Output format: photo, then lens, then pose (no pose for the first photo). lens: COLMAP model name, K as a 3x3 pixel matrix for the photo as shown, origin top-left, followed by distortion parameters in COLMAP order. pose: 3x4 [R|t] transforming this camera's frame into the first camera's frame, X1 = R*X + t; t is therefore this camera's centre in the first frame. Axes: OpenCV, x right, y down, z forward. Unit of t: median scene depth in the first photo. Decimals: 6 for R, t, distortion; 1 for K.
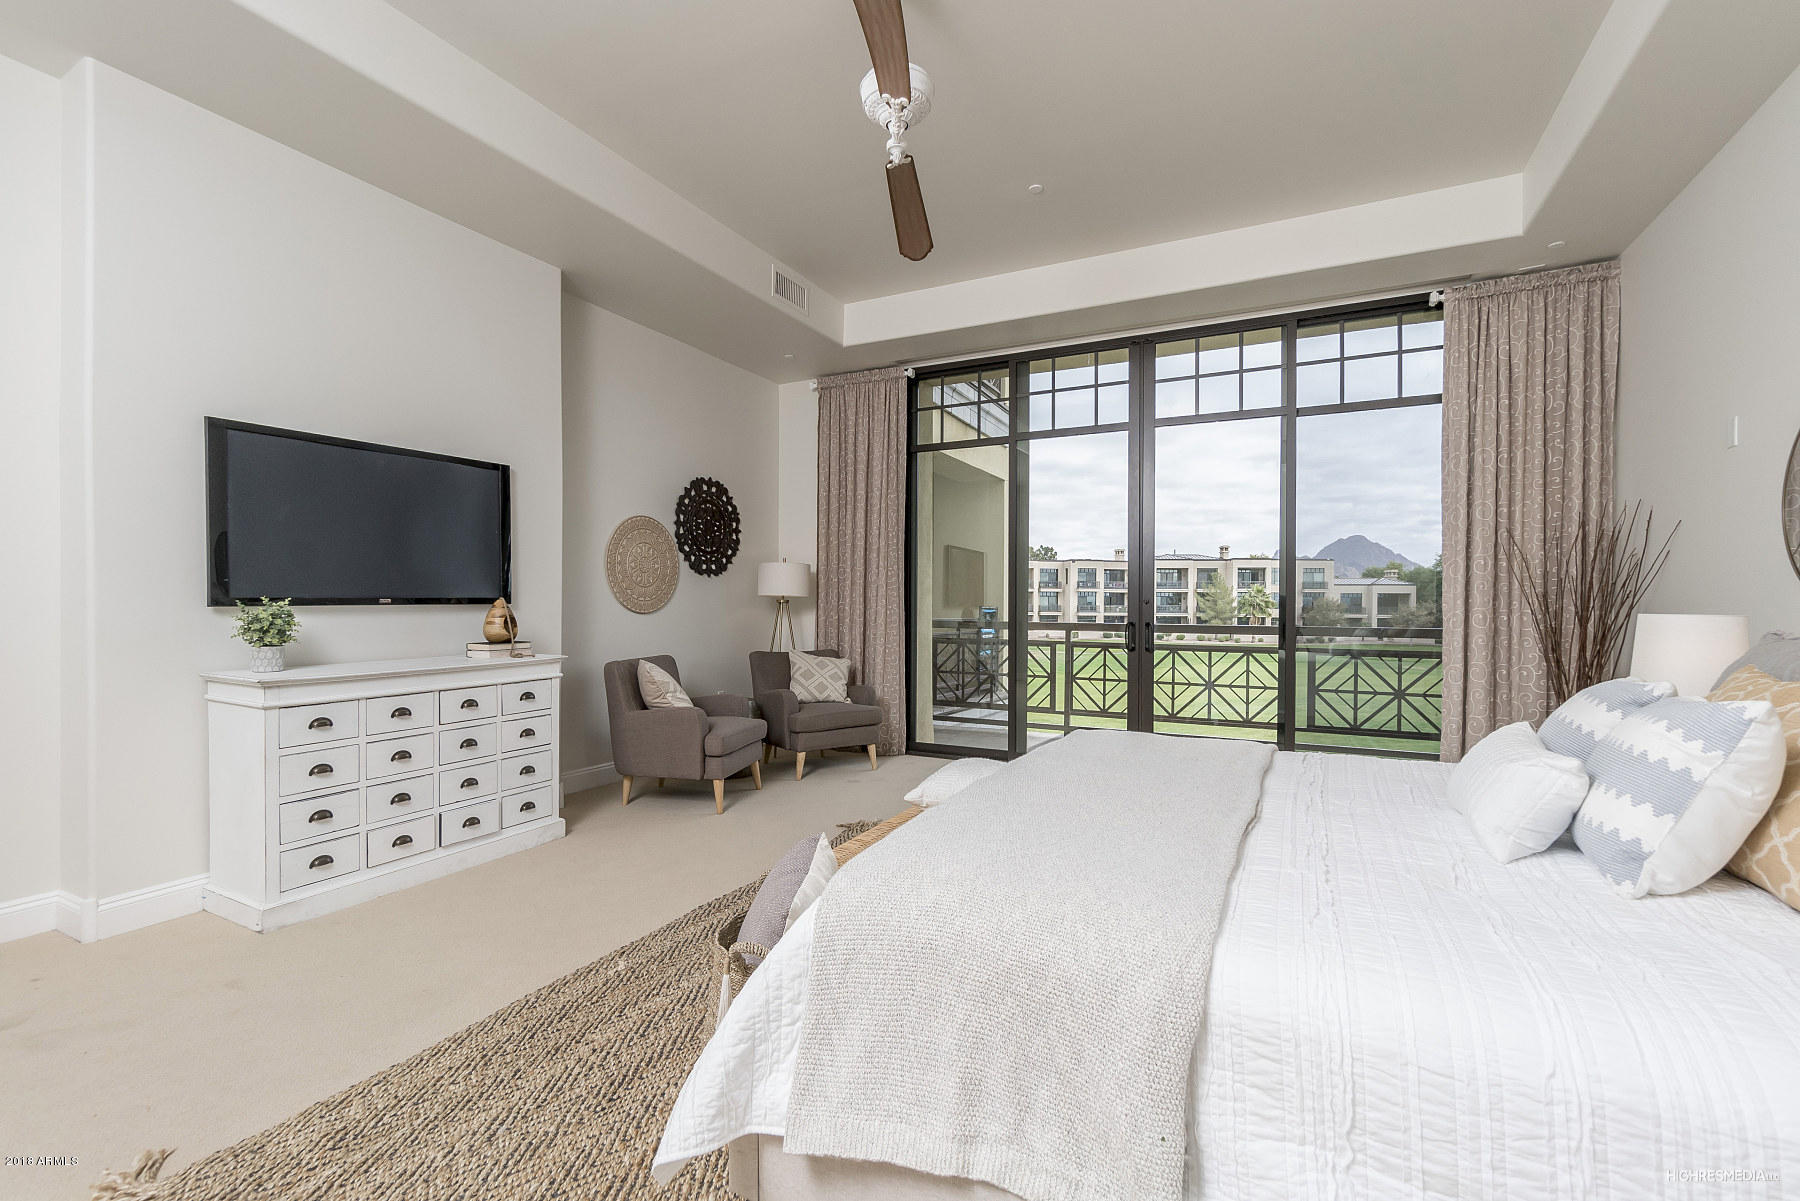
lens RADIAL K [[804.4, 0, 896.5], [0, 804.4, 604.6], [0, 0, 1]] dist [0.002333, -0.000705]
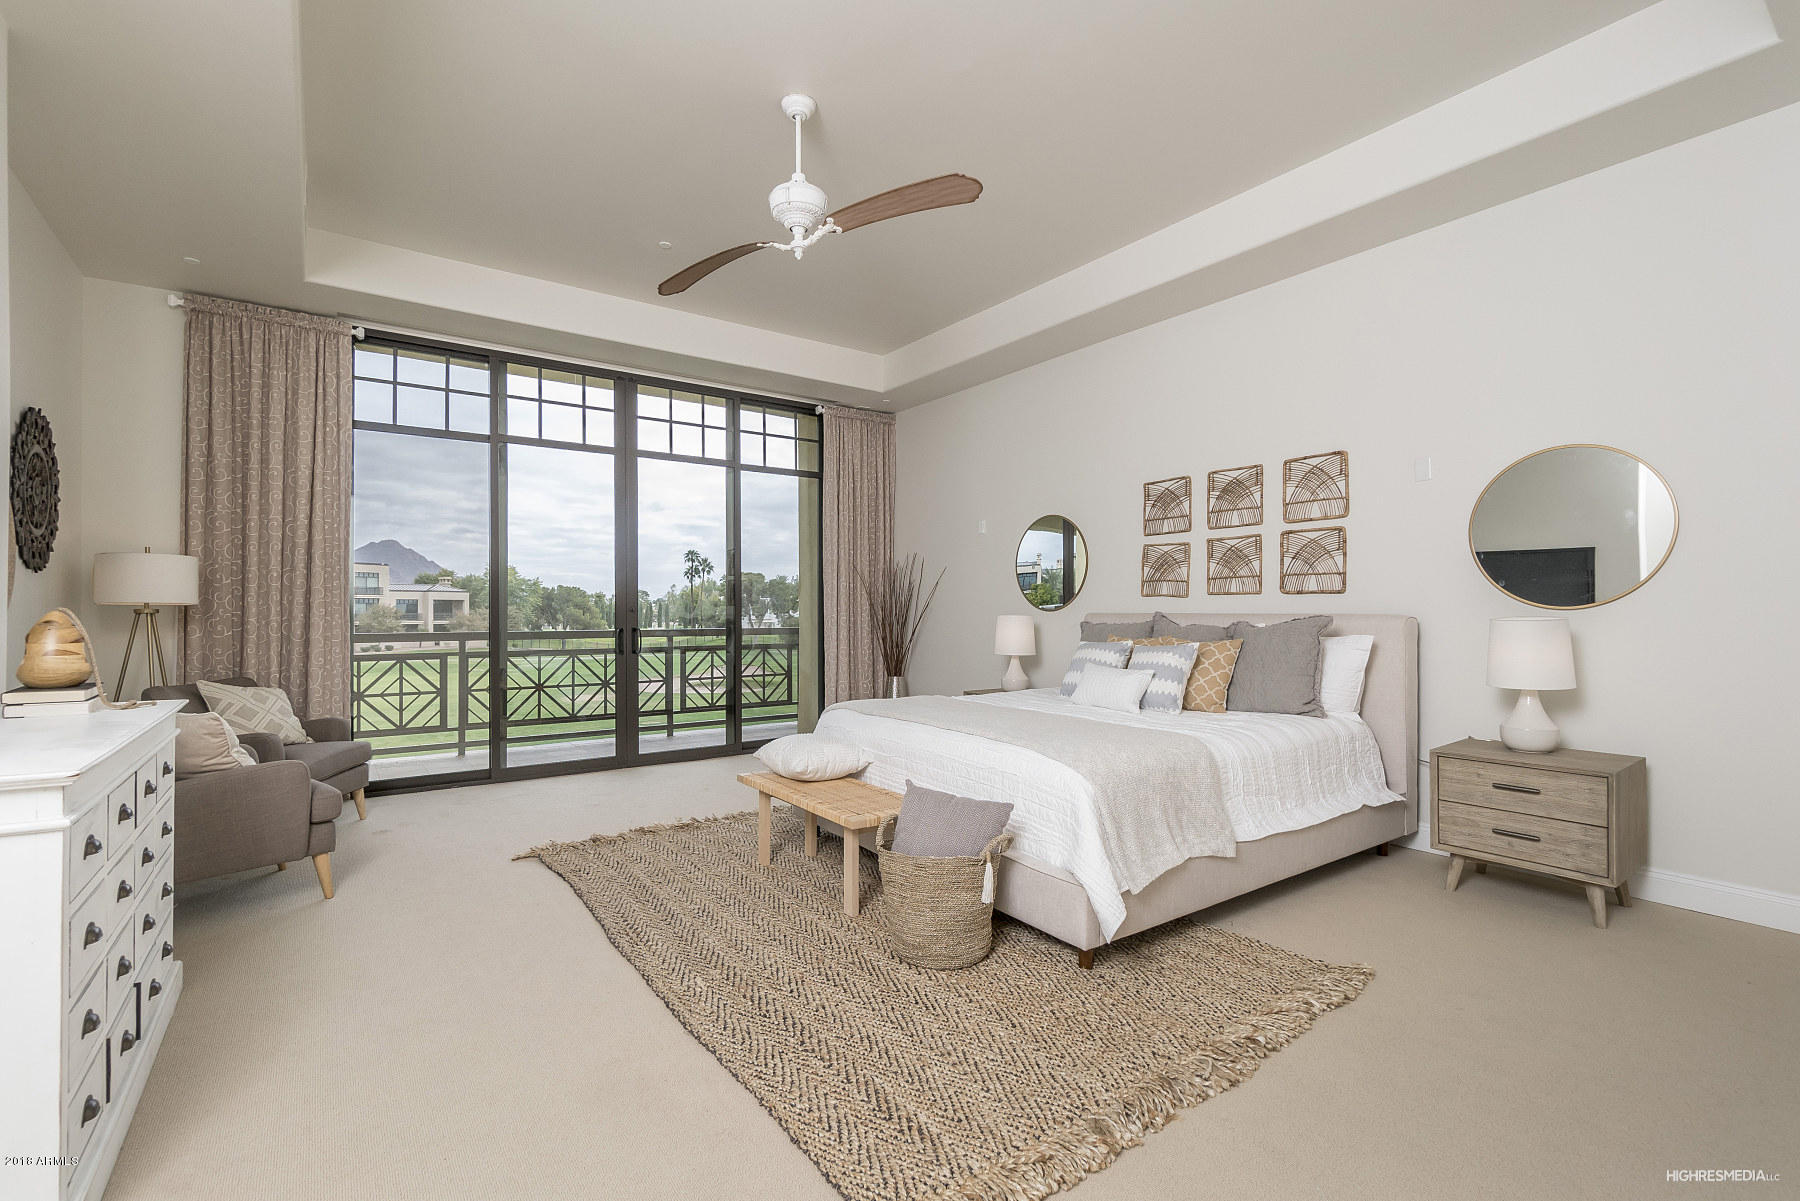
lens RADIAL K [[804.4, 0, 906.8], [0, 804.4, 606.3], [0, 0, 1]] dist [0.002333, -0.000705]
pose [[0.451632, 0.000405, 0.892204, -0.415250], [0.003984, 0.999989, -0.002470, -0.003695], [-0.892196, 0.004670, 0.451625, 0.117078]]
